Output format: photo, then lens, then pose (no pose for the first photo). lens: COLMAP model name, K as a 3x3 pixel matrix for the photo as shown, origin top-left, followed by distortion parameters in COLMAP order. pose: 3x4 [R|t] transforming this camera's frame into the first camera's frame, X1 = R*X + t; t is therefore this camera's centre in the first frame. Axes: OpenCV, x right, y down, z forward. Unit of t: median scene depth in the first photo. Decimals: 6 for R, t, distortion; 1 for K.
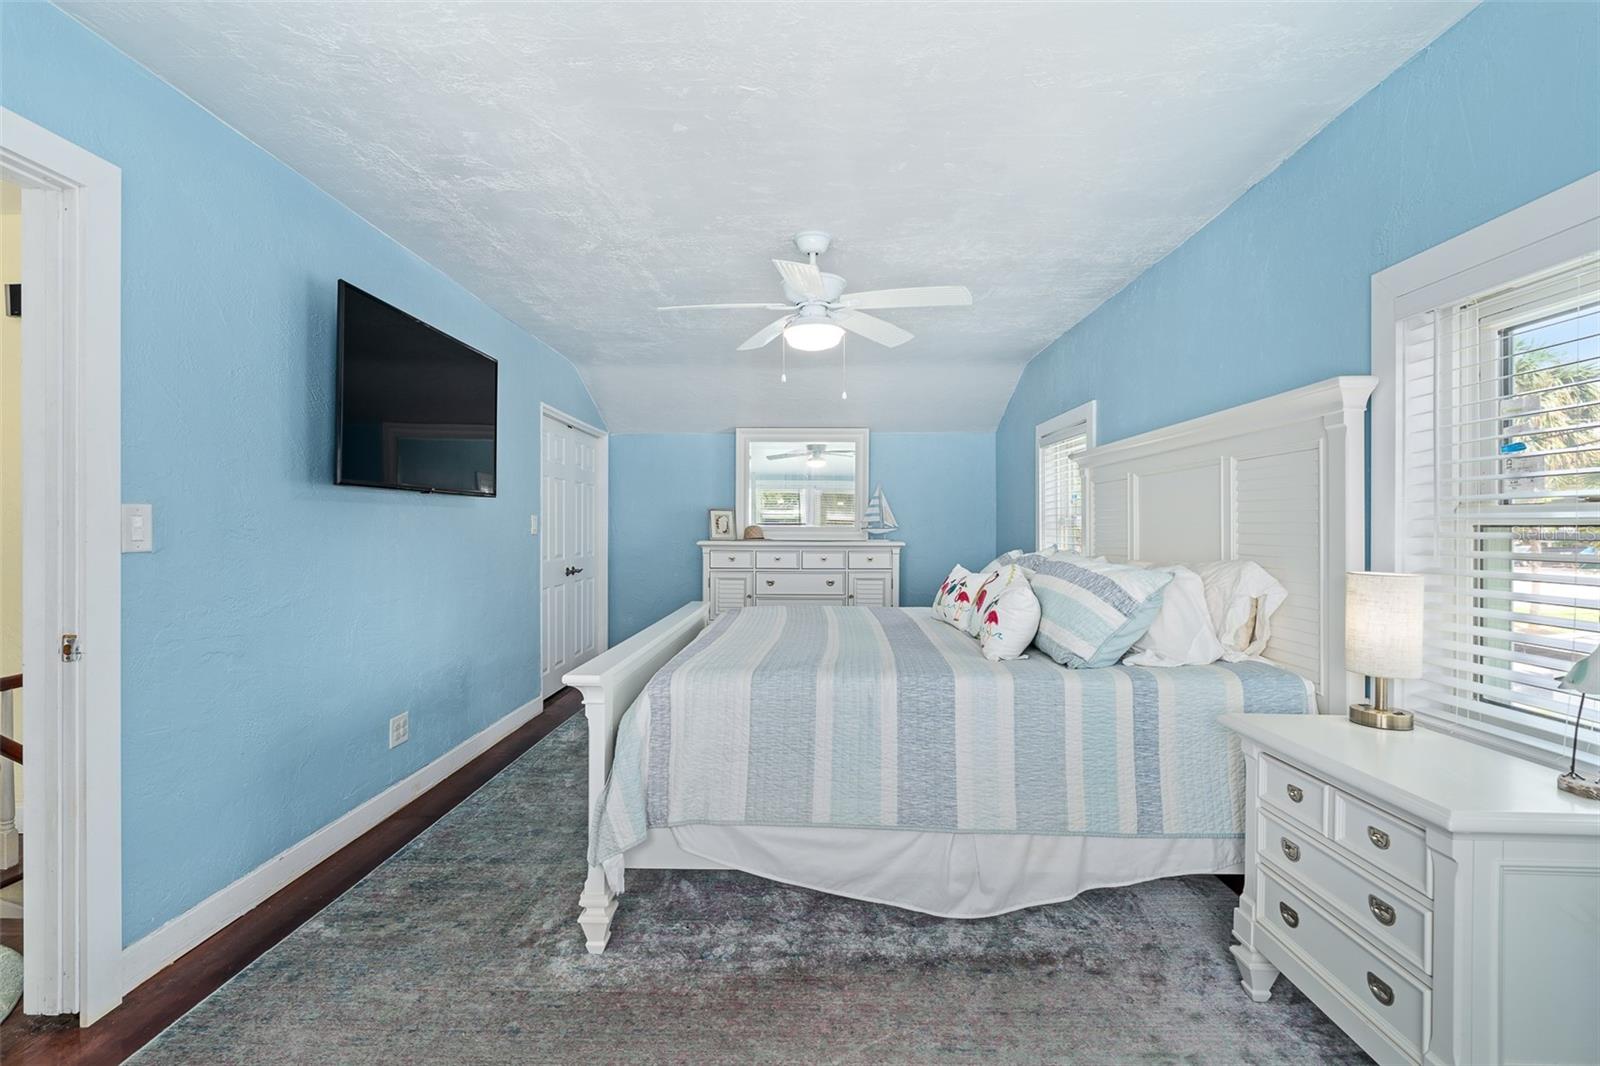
lens RADIAL K [[722.9, 0, 791.2], [0, 722.9, 531.0], [0, 0, 1]] dist [-0.004811, 0.000303]
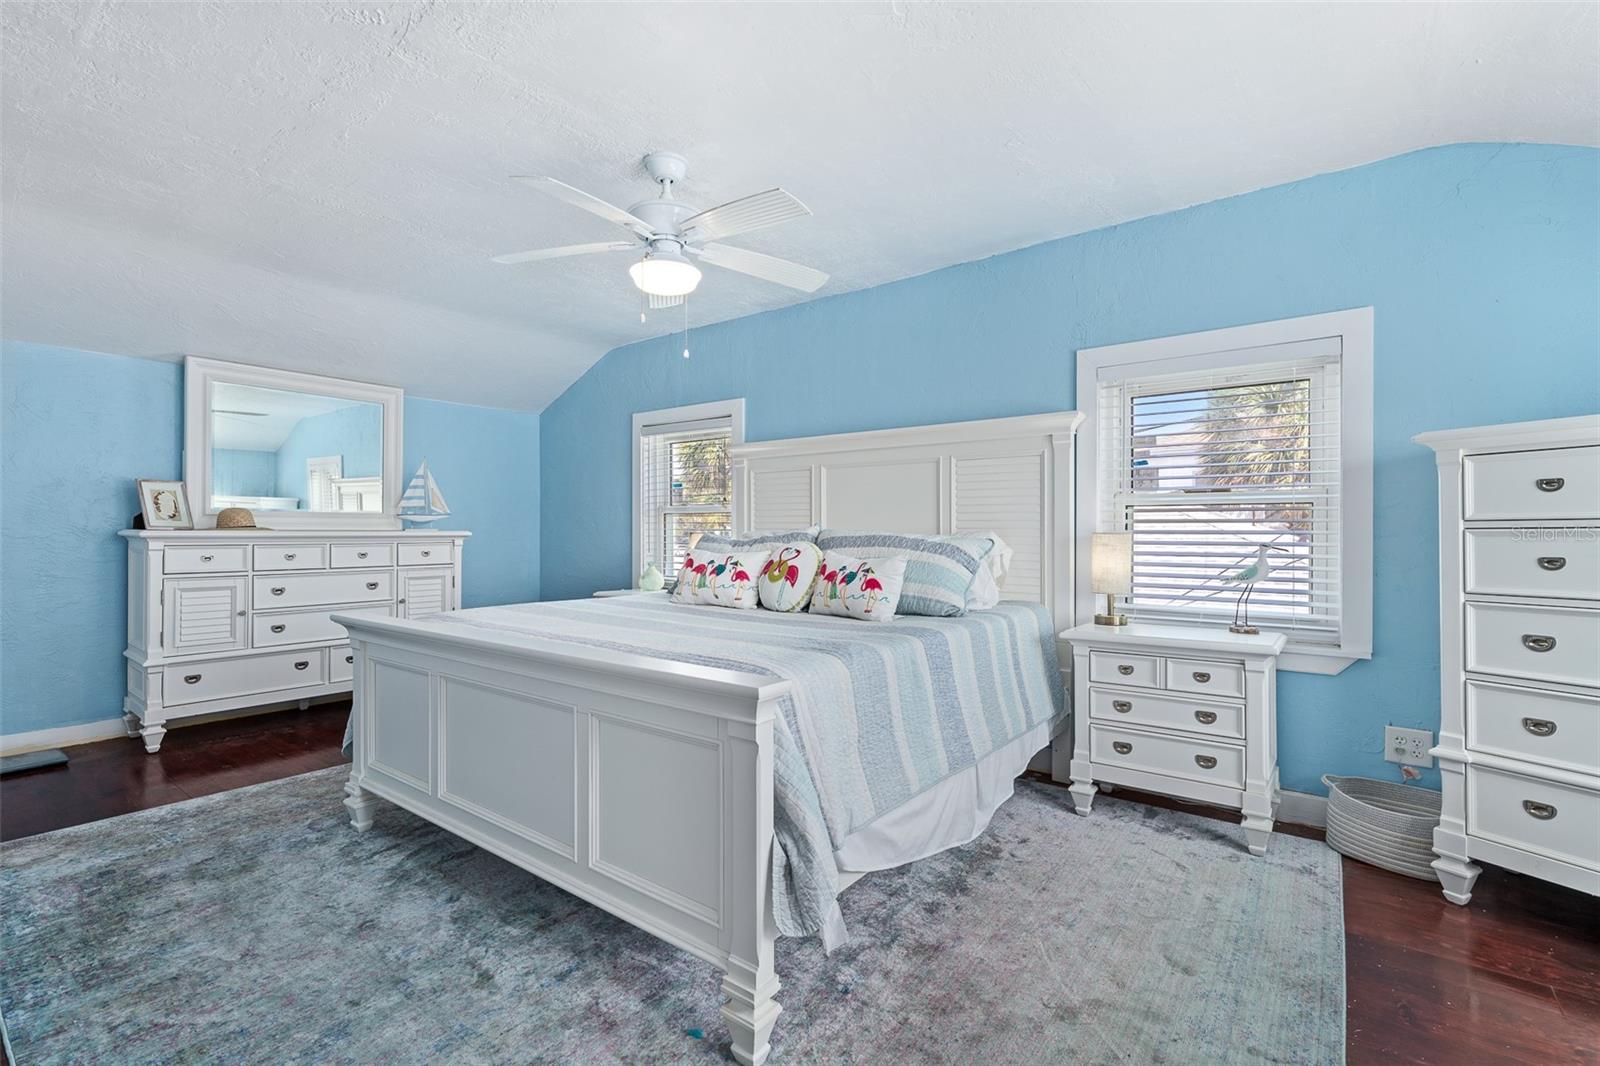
lens RADIAL K [[722.9, 0, 804.3], [0, 722.9, 533.1], [0, 0, 1]] dist [-0.004811, 0.000303]
pose [[0.577550, -0.002869, 0.816350, -0.303360], [0.002894, 0.999995, 0.001467, 0.017333], [-0.816350, 0.001515, 0.577556, 0.196768]]
